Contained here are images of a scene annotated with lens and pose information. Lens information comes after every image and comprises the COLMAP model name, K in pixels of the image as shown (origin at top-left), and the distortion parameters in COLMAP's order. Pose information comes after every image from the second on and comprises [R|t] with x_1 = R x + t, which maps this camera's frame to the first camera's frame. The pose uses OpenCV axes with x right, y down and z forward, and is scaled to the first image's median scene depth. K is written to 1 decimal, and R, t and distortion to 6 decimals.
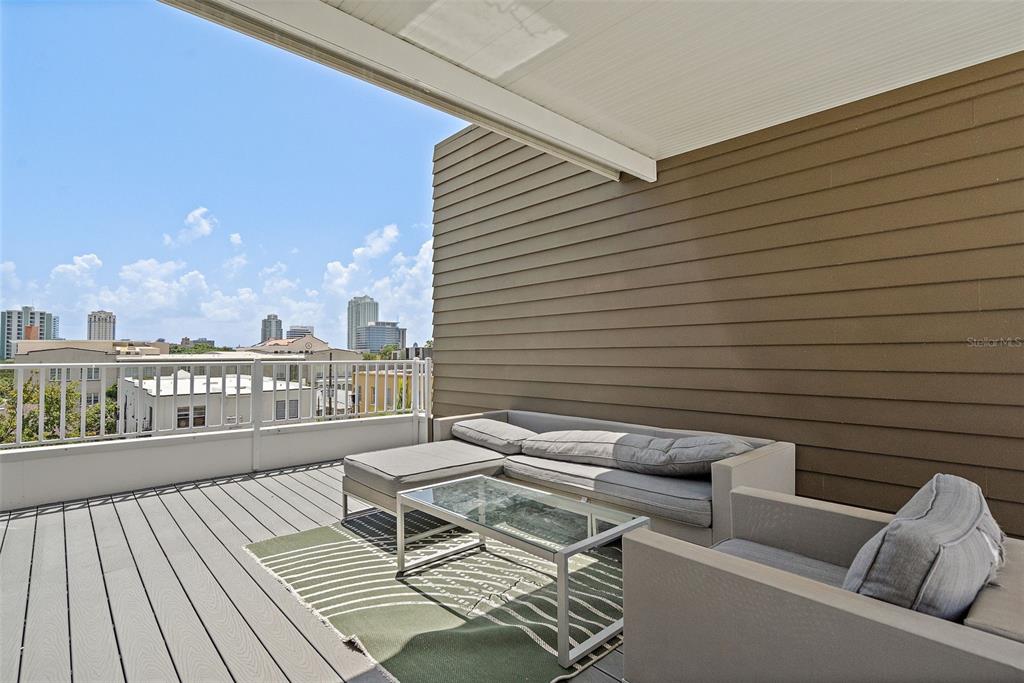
lens RADIAL K [[494.0, 0, 512.0], [0, 494.0, 341.5], [0, 0, 1]] dist [-0.000023, 0.000016]
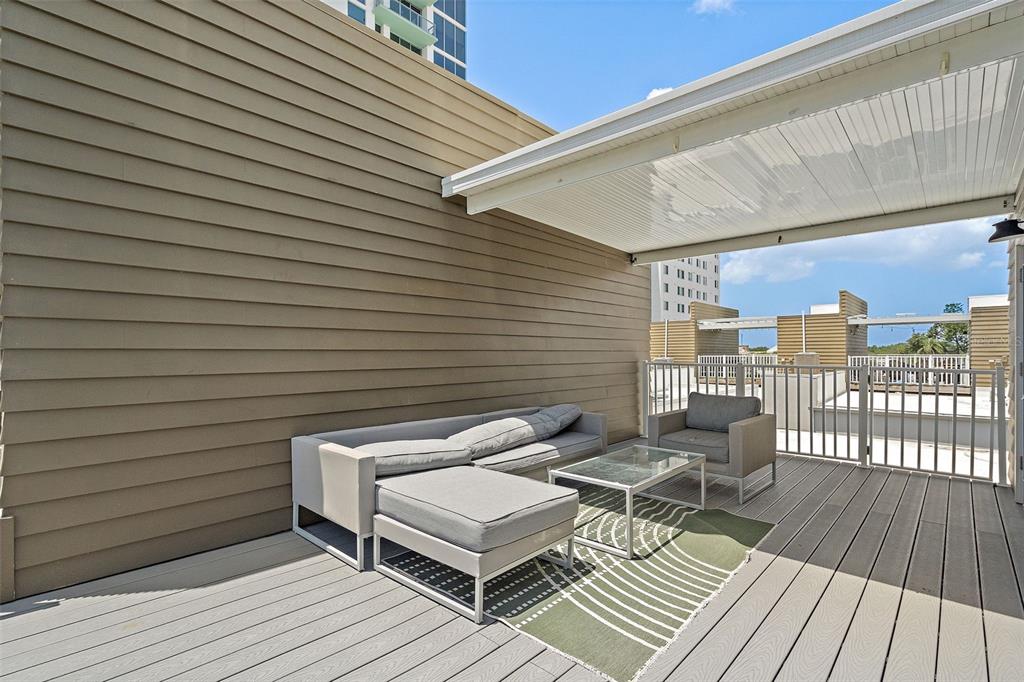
lens RADIAL K [[477.0, 0, 512.9], [0, 477.0, 358.1], [0, 0, 1]] dist [0.003863, 0.000989]
pose [[-0.070781, -0.004358, 0.997482, -1.224752], [-0.025131, 0.999681, 0.002585, 0.033443], [-0.997175, -0.024885, -0.070868, 1.324575]]
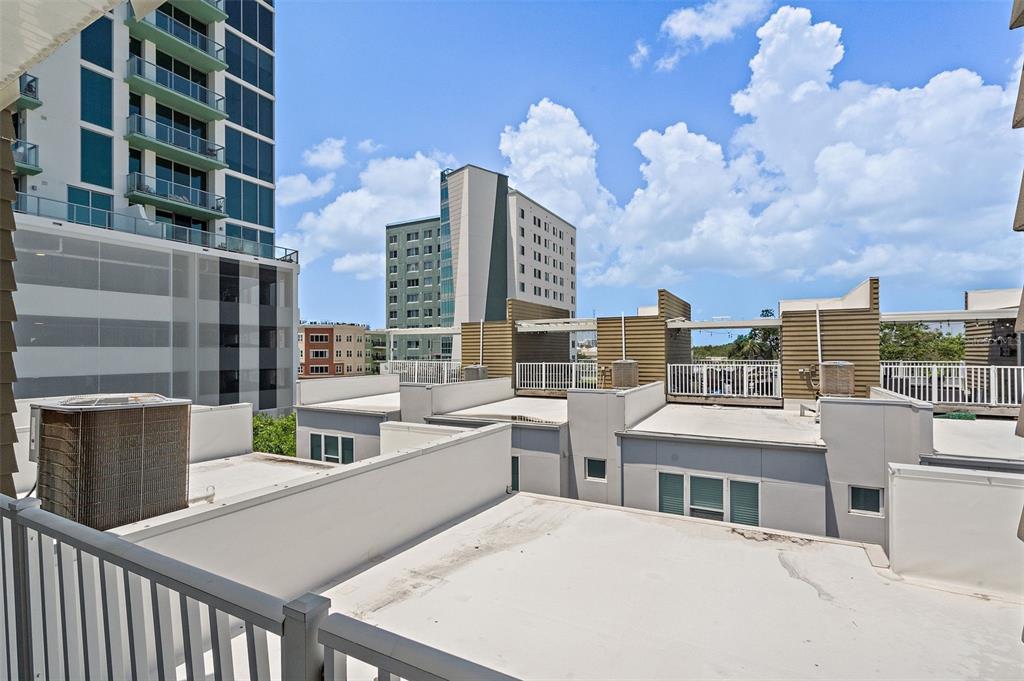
lens RADIAL K [[477.0, 0, 512.9], [0, 477.0, 357.6], [0, 0, 1]] dist [0.003863, 0.000989]
pose [[-0.318351, -0.004808, 0.947961, -1.080254], [-0.020127, 0.999796, -0.001688, 0.016399], [-0.947759, -0.019617, -0.318383, 1.169449]]
